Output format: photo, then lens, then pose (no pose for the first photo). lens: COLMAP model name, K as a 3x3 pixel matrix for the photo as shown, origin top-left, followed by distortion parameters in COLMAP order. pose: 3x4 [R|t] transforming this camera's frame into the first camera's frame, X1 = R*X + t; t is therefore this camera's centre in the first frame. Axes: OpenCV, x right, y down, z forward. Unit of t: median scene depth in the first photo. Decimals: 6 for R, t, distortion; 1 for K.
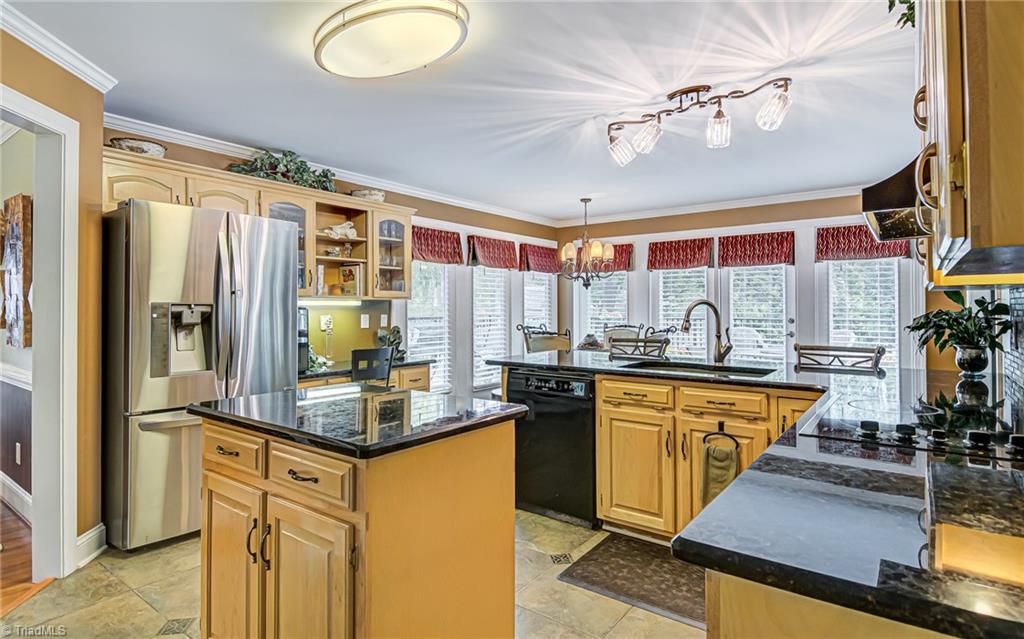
lens RADIAL K [[537.6, 0, 516.9], [0, 537.6, 299.4], [0, 0, 1]] dist [0.004023, -0.012322]
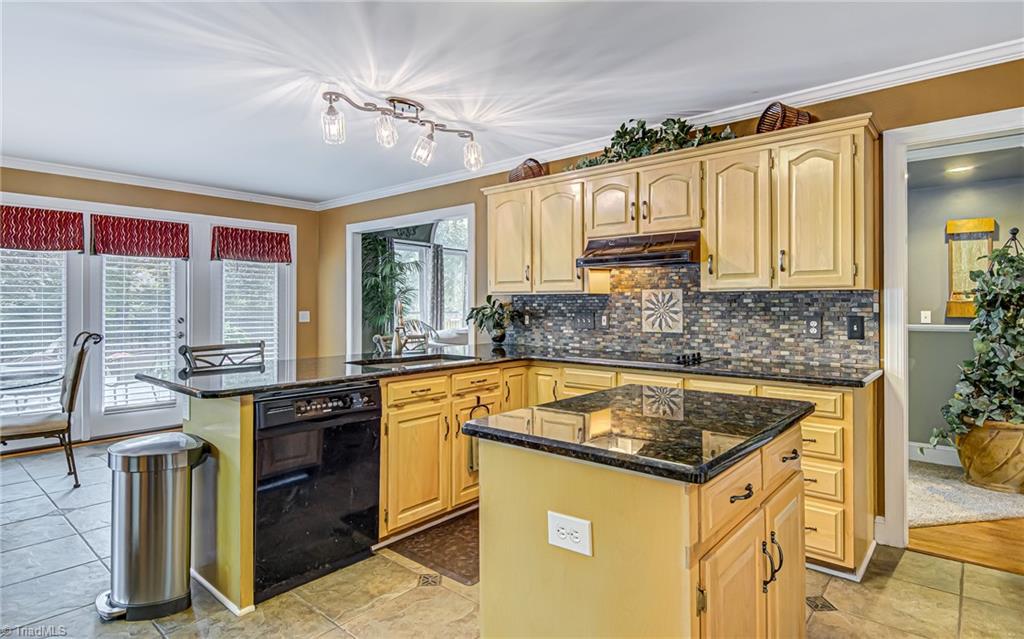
lens RADIAL K [[537.6, 0, 516.9], [0, 537.6, 299.4], [0, 0, 1]] dist [0.004023, -0.012322]
pose [[0.062283, 0.011921, 0.997987, -0.716043], [-0.011676, 0.999869, -0.011215, 0.013377], [-0.997990, -0.010954, 0.062414, 0.697071]]
